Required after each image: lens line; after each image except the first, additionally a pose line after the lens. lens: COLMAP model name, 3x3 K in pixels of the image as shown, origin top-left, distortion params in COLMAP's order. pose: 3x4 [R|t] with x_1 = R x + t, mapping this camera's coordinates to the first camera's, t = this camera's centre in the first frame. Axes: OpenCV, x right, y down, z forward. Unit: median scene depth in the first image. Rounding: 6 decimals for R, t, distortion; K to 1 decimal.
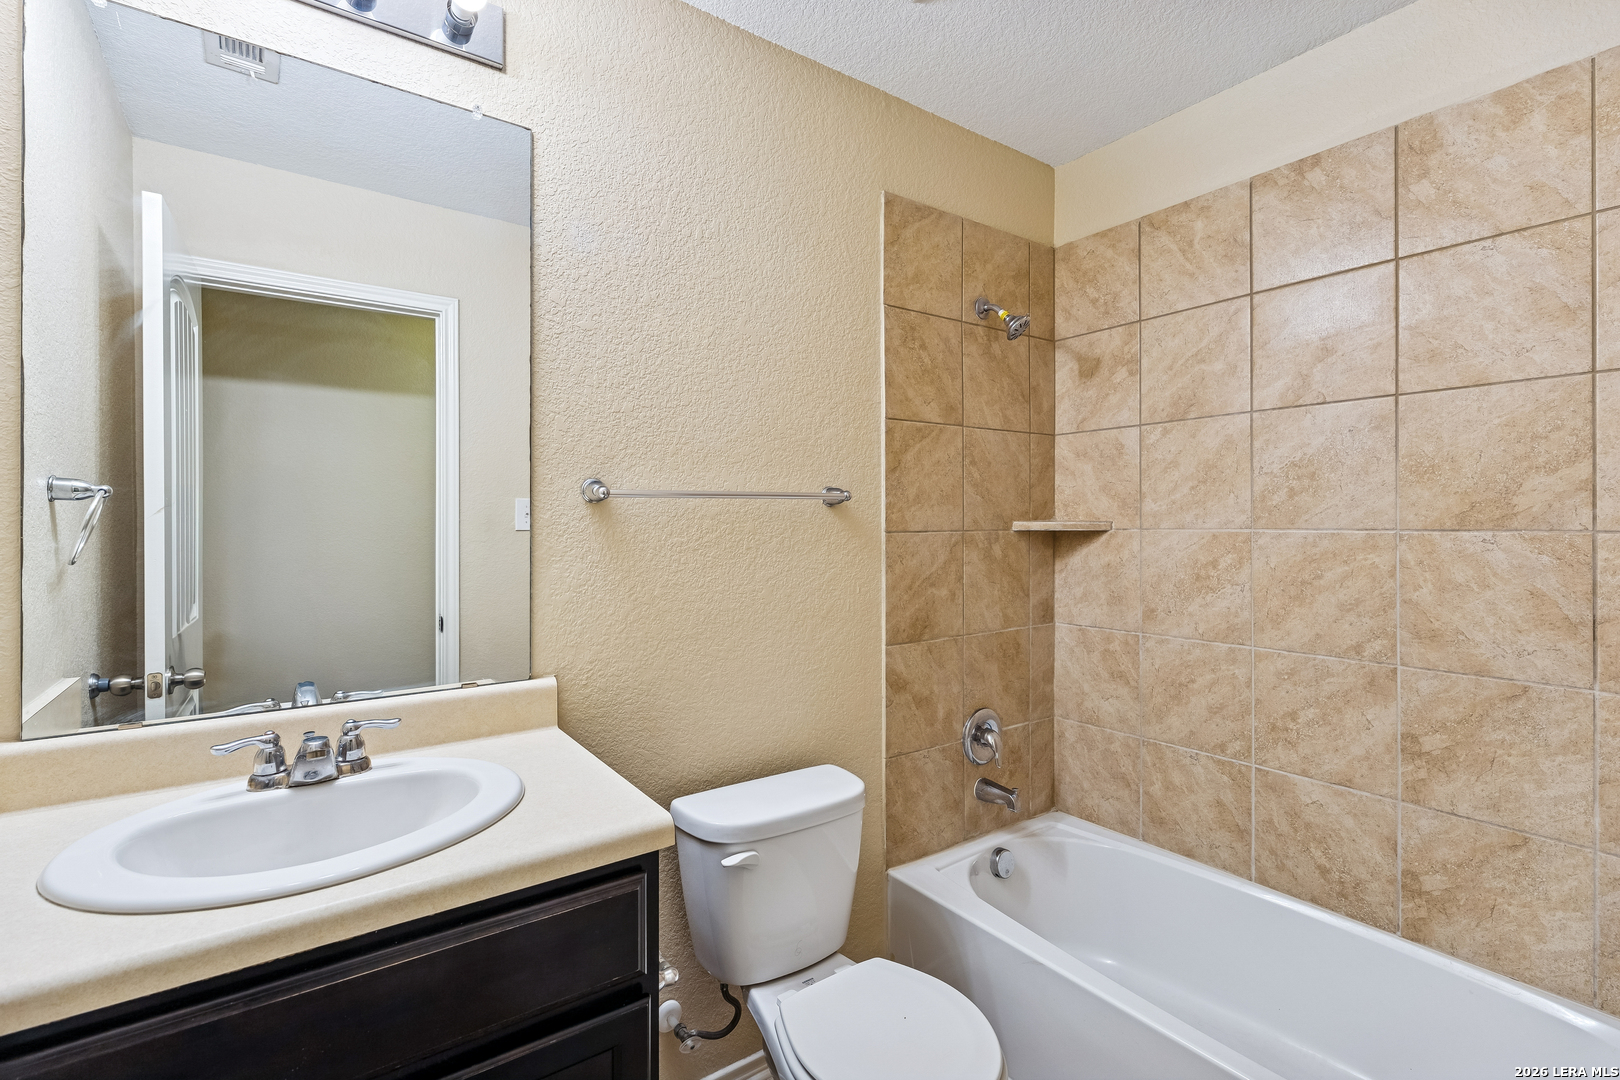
lens RADIAL K [[740.1, 0, 809.9], [0, 740.1, 529.7], [0, 0, 1]] dist [0.007777, 0.000238]
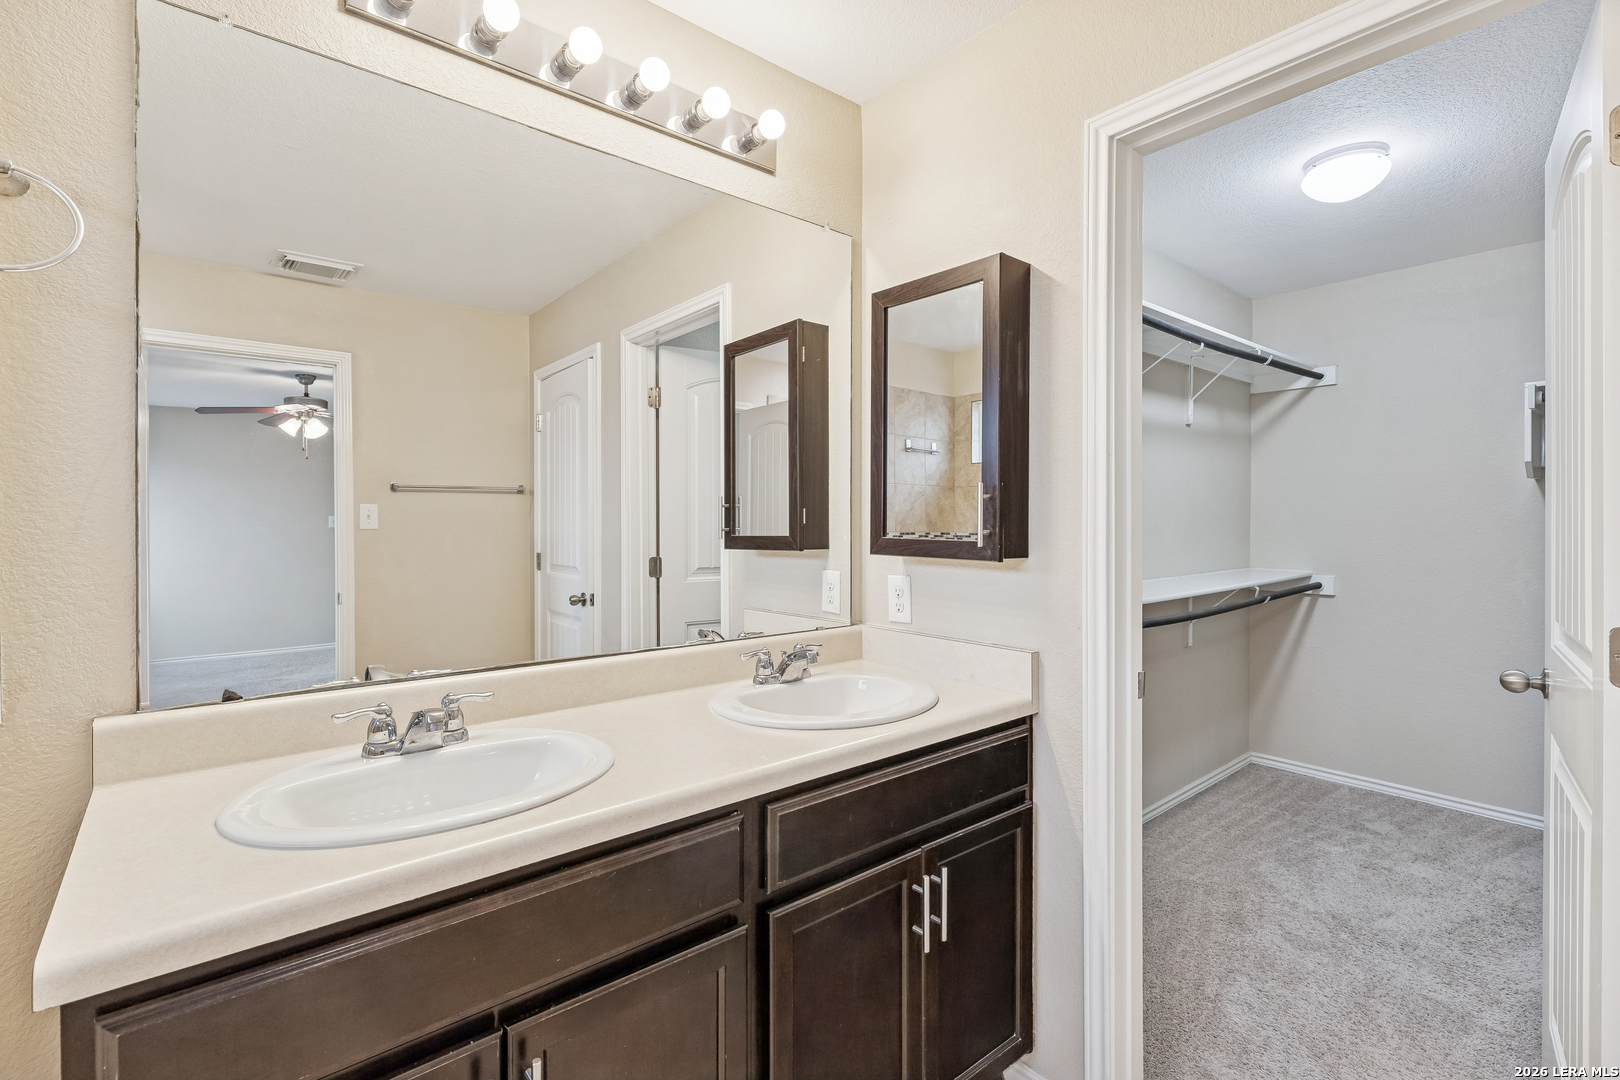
lens RADIAL K [[740.1, 0, 806.0], [0, 740.1, 536.8], [0, 0, 1]] dist [0.007777, 0.000238]
pose [[0.996423, 0.012196, 0.083625, -0.196380], [-0.013116, 0.999859, 0.010465, 0.005422], [-0.083486, -0.011525, 0.996442, -0.140379]]
